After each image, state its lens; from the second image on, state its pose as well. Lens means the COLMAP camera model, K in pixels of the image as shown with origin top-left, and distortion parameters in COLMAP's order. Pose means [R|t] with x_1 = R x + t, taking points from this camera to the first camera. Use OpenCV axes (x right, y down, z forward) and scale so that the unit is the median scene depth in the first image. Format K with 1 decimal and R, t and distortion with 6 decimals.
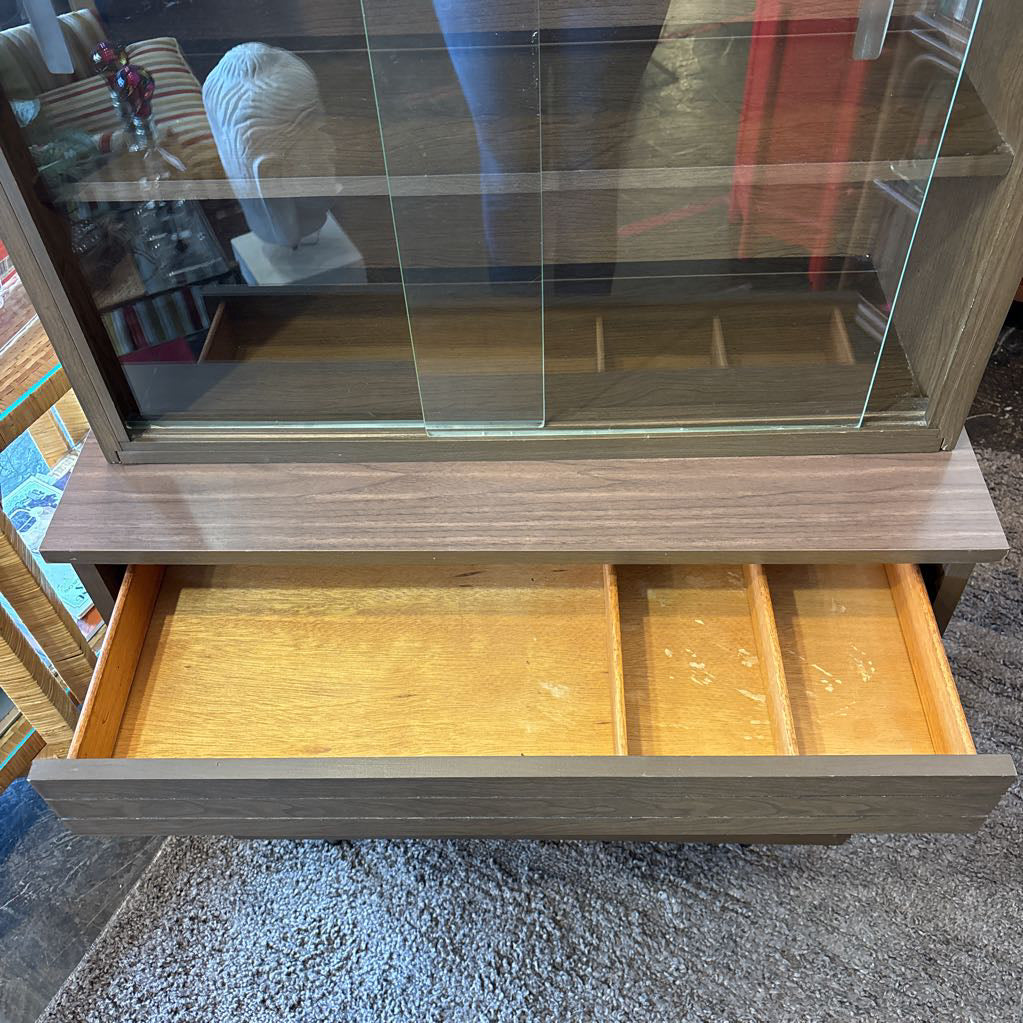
lens RADIAL K [[1045.5, 0, 509.9], [0, 1045.5, 525.8], [0, 0, 1]] dist [0.022872, 0.000000]
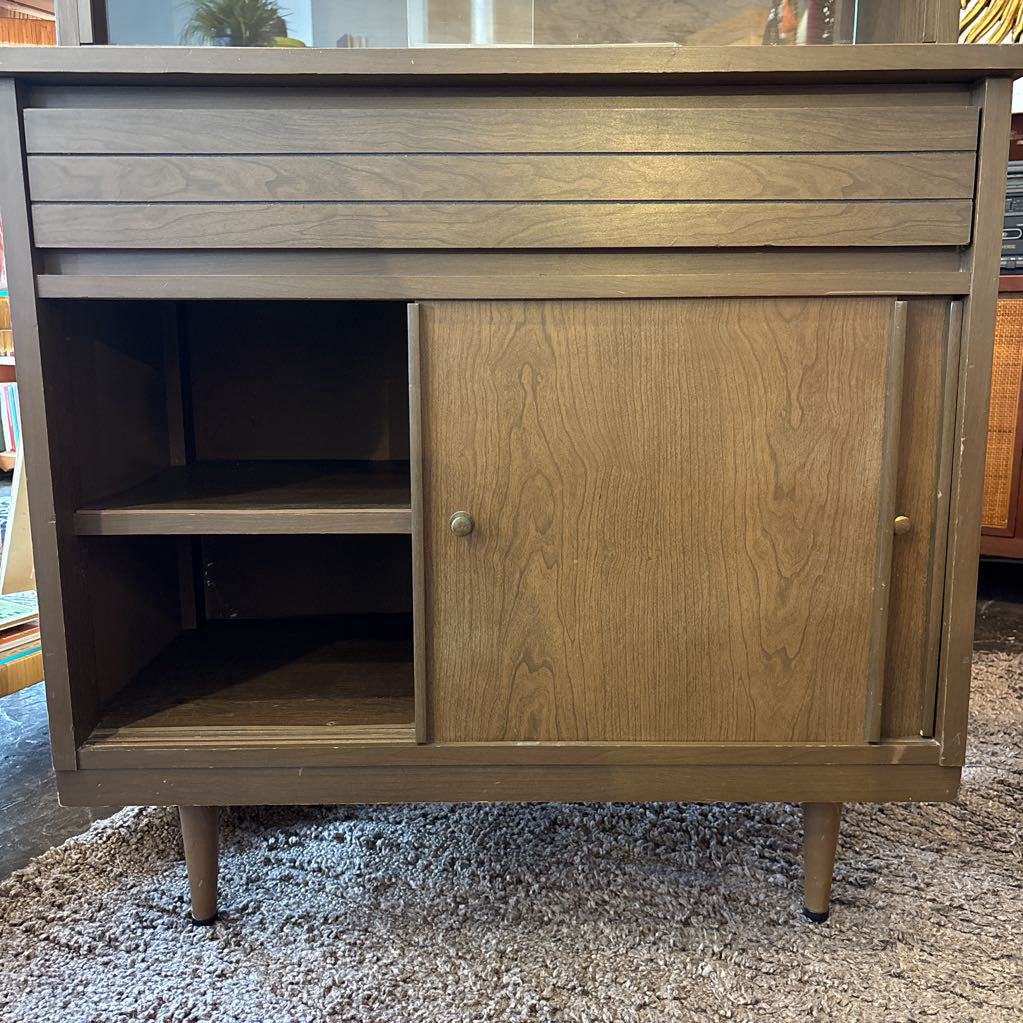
lens RADIAL K [[1045.9, 0, 513.1], [0, 1045.9, 514.4], [0, 0, 1]] dist [0.022904, 0.000000]
pose [[0.998648, 0.032075, 0.040913, -0.008760], [0.000542, 0.780508, -0.625145, 0.583033], [-0.051985, 0.624322, 0.779435, 0.355435]]
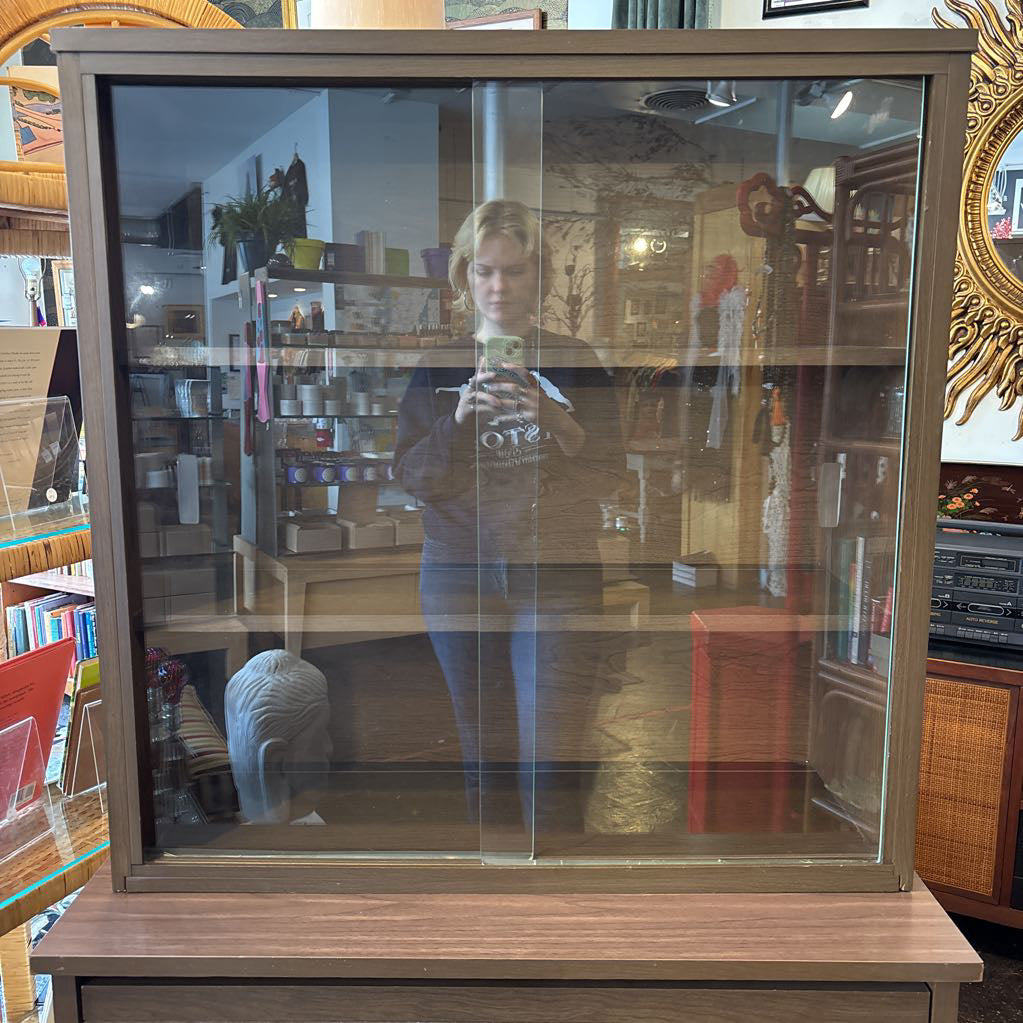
lens RADIAL K [[1045.5, 0, 513.3], [0, 1045.5, 511.0], [0, 0, 1]] dist [0.022872, 0.000000]
pose [[0.998698, 0.041213, 0.030074, -0.024341], [-0.012678, 0.771441, -0.636174, 0.219947], [-0.049419, 0.634964, 0.770959, -0.042039]]
